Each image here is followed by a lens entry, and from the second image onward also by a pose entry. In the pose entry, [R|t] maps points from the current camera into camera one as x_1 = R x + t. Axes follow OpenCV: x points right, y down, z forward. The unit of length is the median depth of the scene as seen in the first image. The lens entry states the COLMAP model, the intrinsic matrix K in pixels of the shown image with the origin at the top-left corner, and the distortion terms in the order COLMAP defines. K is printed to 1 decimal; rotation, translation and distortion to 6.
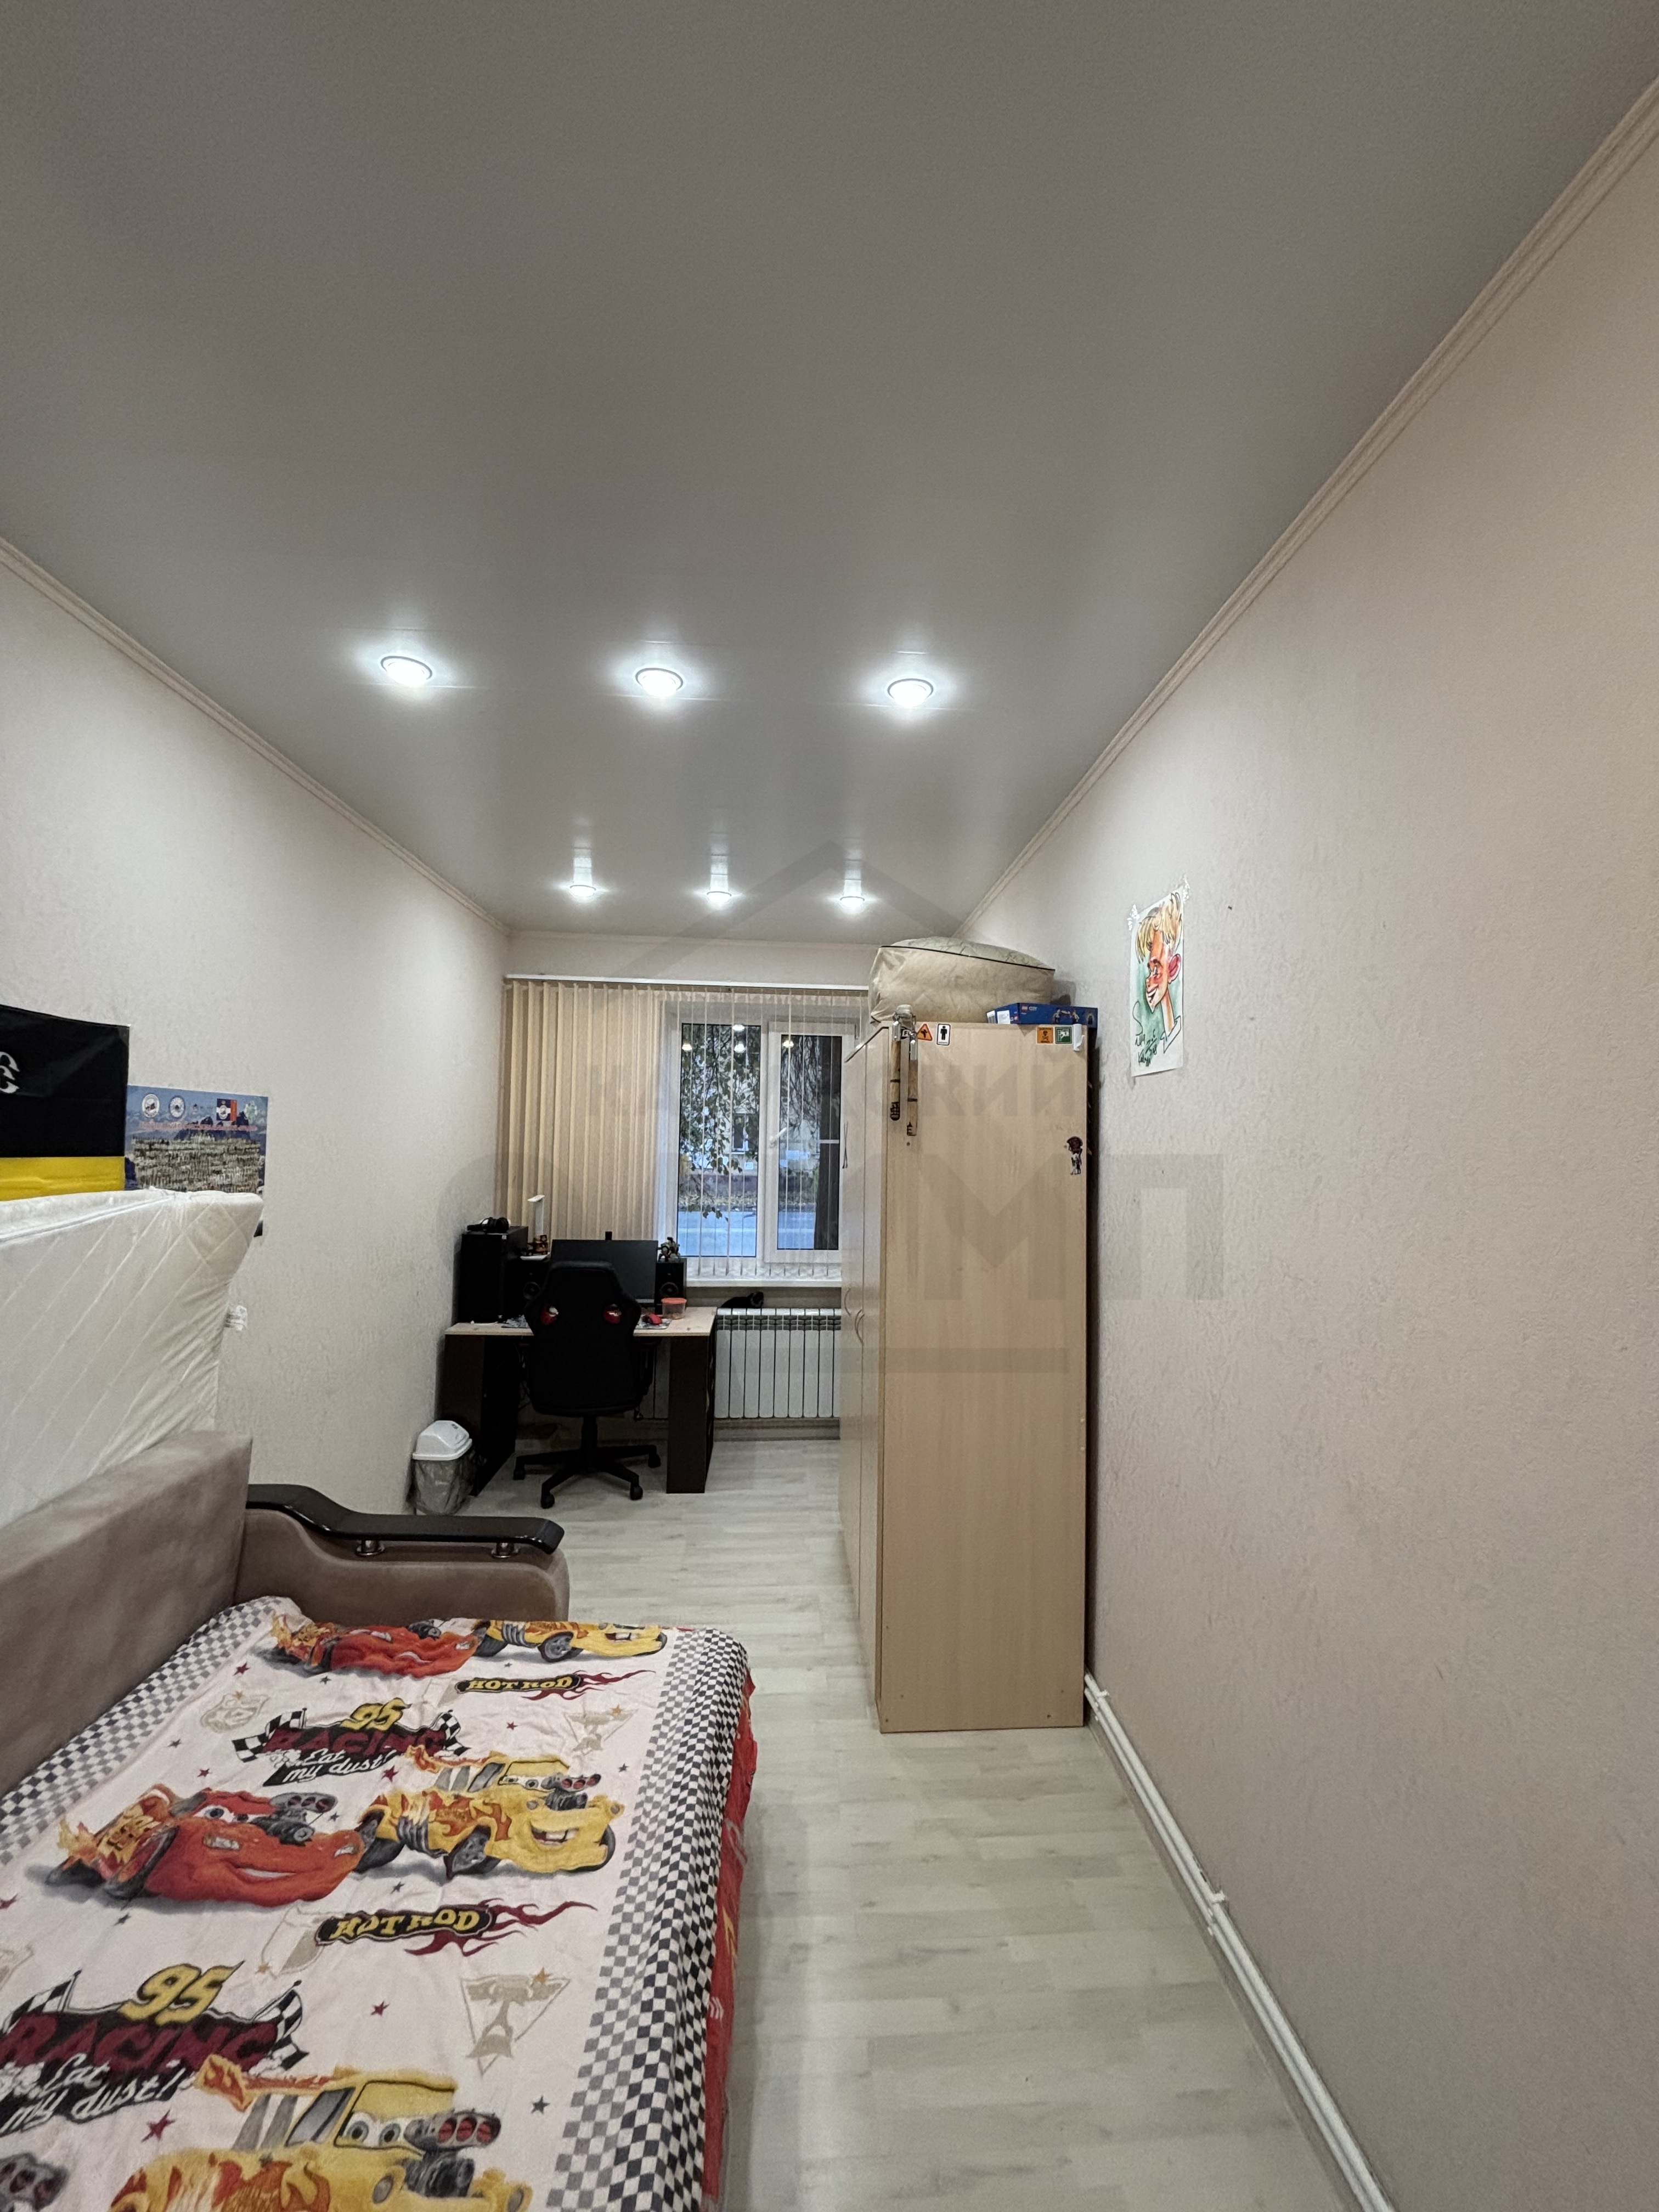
lens RADIAL K [[893.9, 0, 823.4], [0, 893.9, 1106.9], [0, 0, 1]] dist [-0.002640, 0.000410]
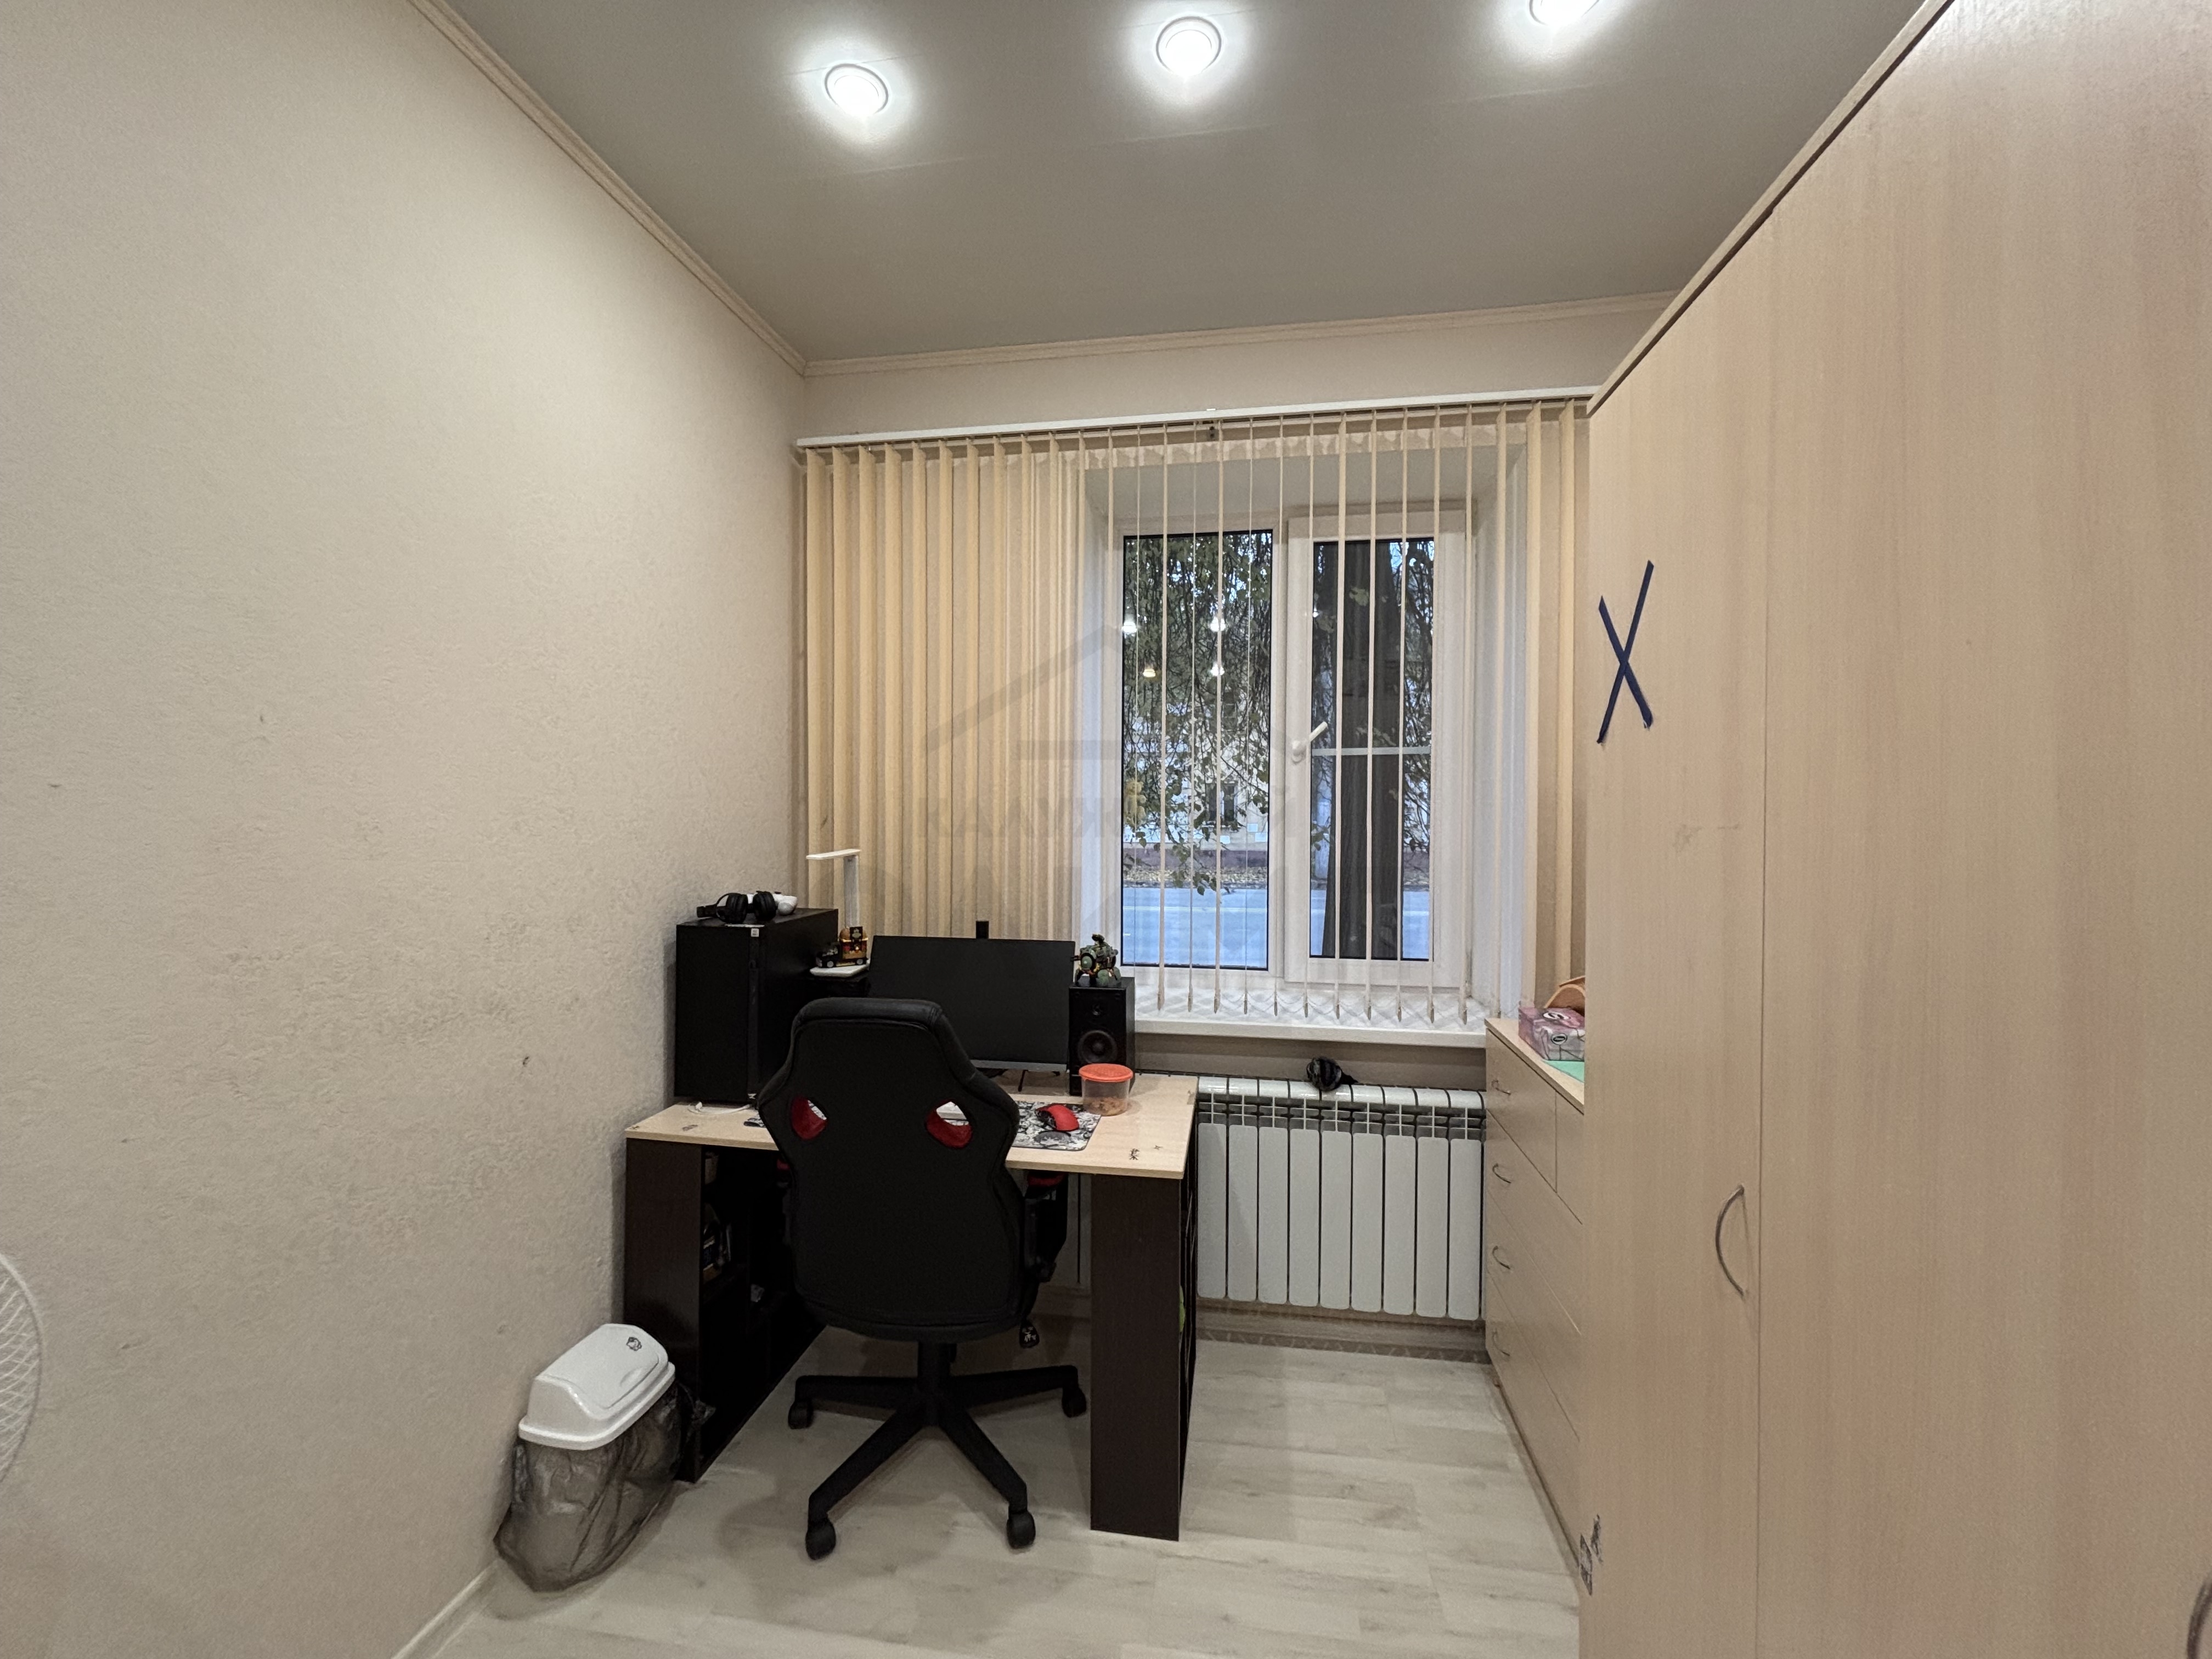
lens RADIAL K [[893.9, 0, 1104.9], [0, 893.9, 832.8], [0, 0, 1]] dist [-0.002640, 0.000410]
pose [[0.976998, -0.011627, -0.212931, -0.119713], [0.021958, 0.998690, 0.046218, 0.126601], [0.212115, -0.049830, 0.975974, 0.979973]]
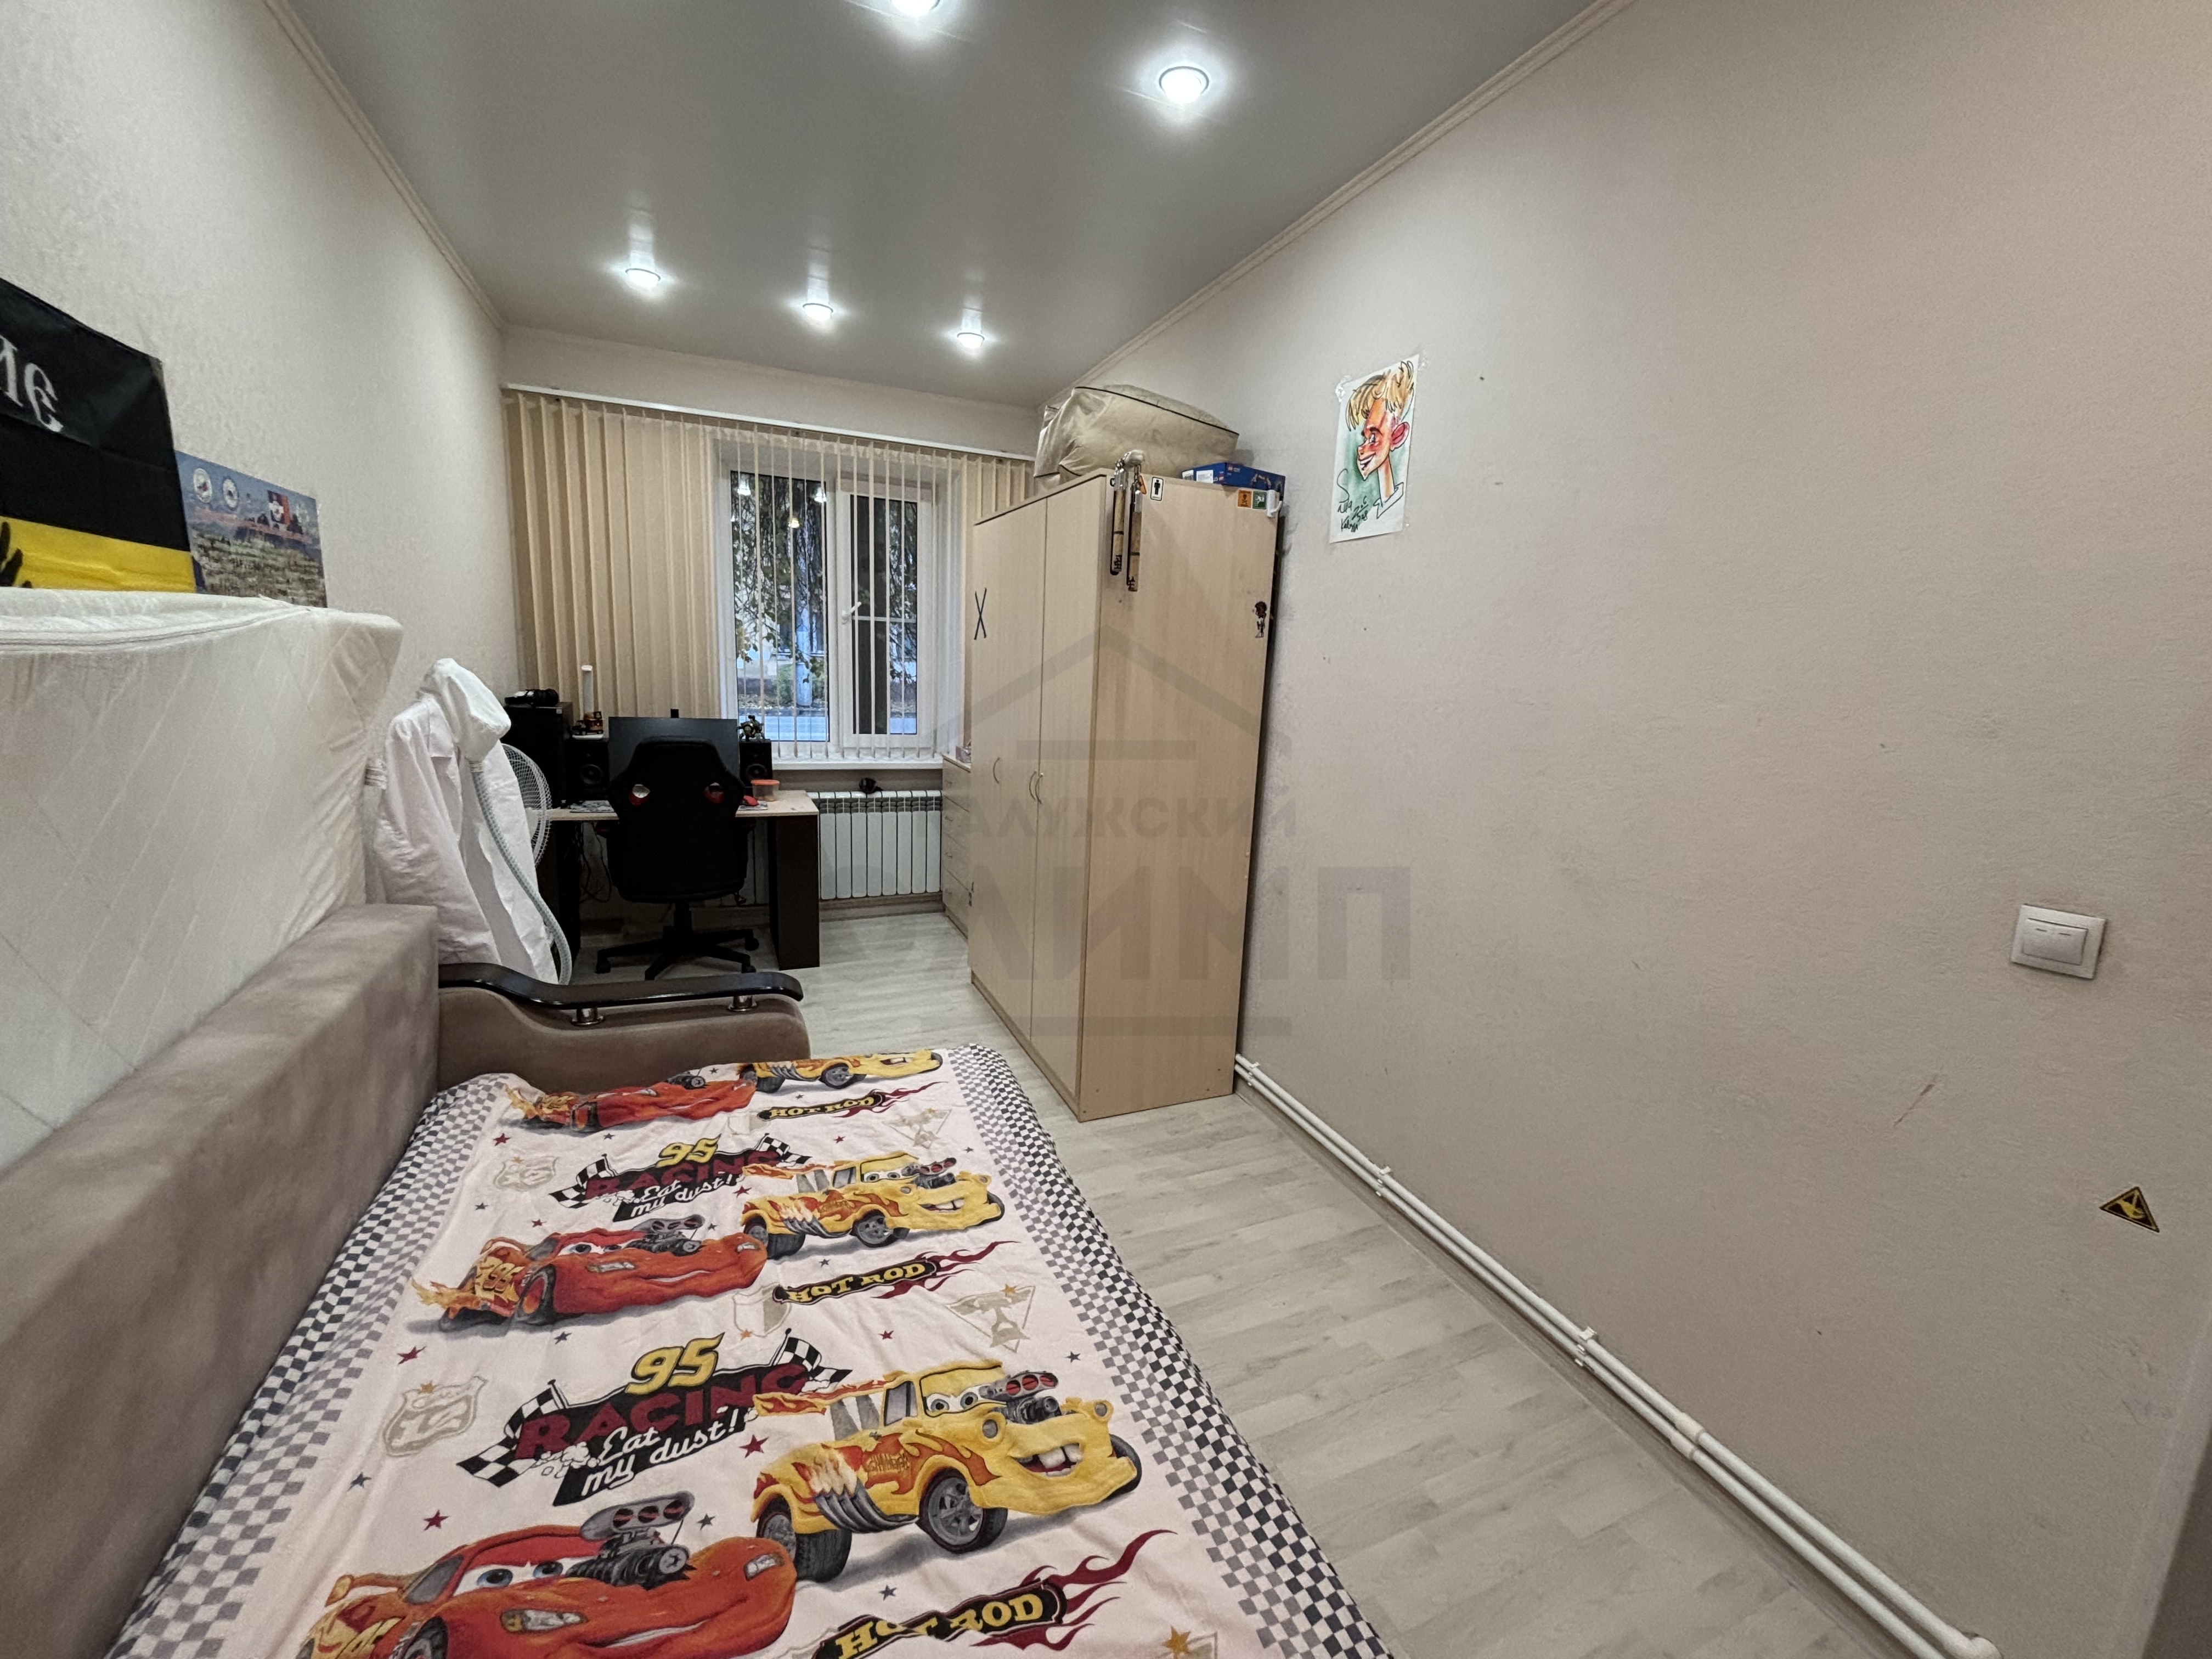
lens RADIAL K [[893.9, 0, 1102.5], [0, 893.9, 831.5], [0, 0, 1]] dist [-0.002640, 0.000410]
pose [[0.940422, -0.039081, 0.337756, -0.271966], [-0.042527, 0.972051, 0.230885, 0.062810], [-0.337340, -0.231493, 0.912476, 0.019333]]
